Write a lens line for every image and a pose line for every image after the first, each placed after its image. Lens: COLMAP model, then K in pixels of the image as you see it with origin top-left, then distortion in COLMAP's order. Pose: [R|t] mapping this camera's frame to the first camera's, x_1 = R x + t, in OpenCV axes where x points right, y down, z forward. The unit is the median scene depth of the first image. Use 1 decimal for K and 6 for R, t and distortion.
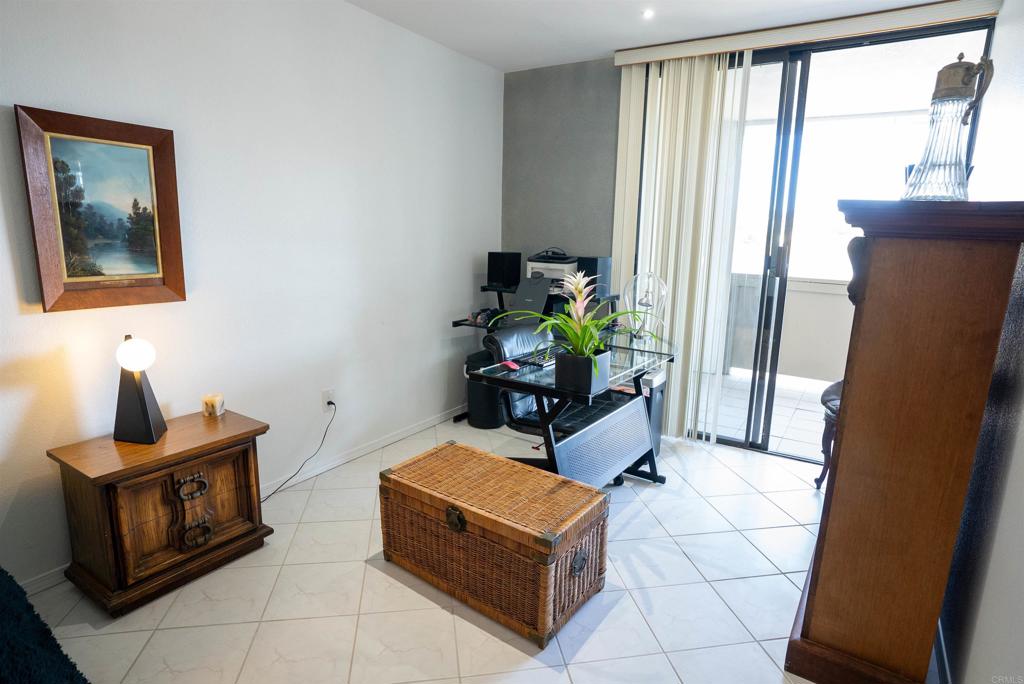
lens RADIAL K [[567.7, 0, 510.0], [0, 567.7, 332.4], [0, 0, 1]] dist [-0.005616, -0.000835]
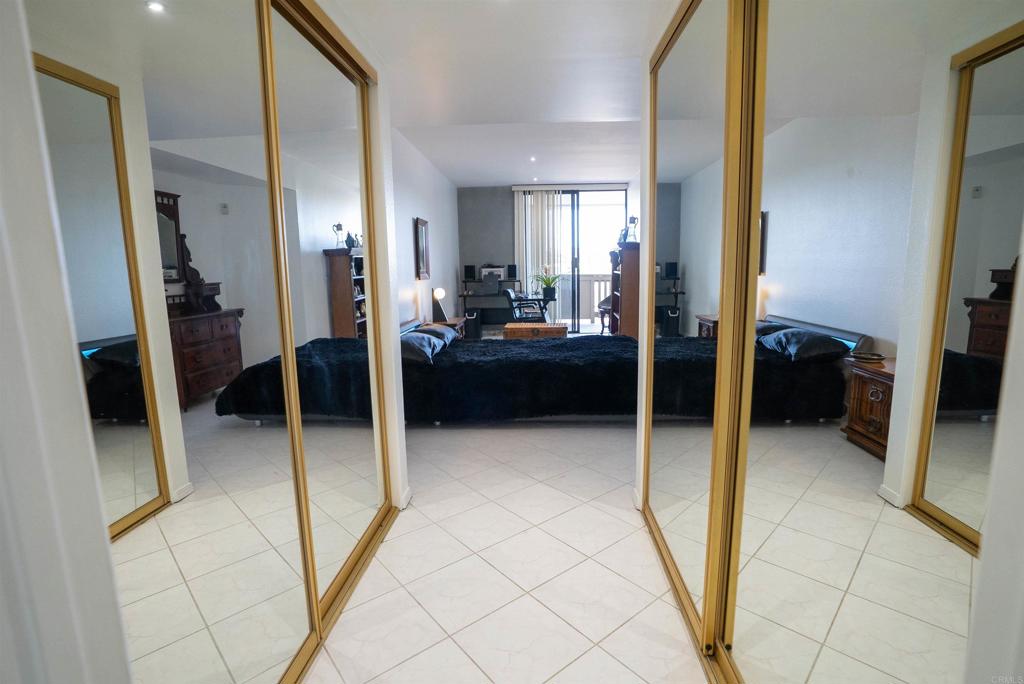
lens RADIAL K [[475.6, 0, 516.3], [0, 475.6, 339.5], [0, 0, 1]] dist [-0.070040, 0.027846]
pose [[0.871424, -0.112169, 0.477534, -1.033733], [0.122975, 0.992372, 0.008690, 0.211524], [-0.474865, 0.051152, 0.878571, -0.987962]]
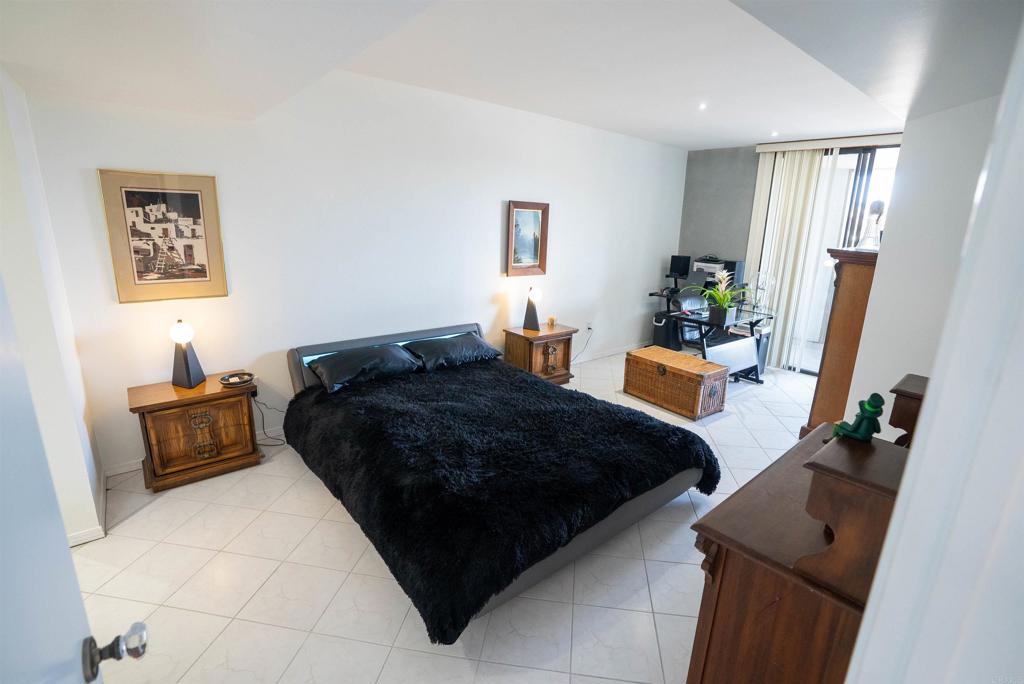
lens RADIAL K [[475.6, 0, 516.3], [0, 475.6, 339.5], [0, 0, 1]] dist [-0.070040, 0.027846]
pose [[0.955951, 0.081398, -0.282014, -0.082653], [-0.064866, 0.995610, 0.067483, 0.065409], [0.286269, -0.046217, 0.957034, -0.703261]]
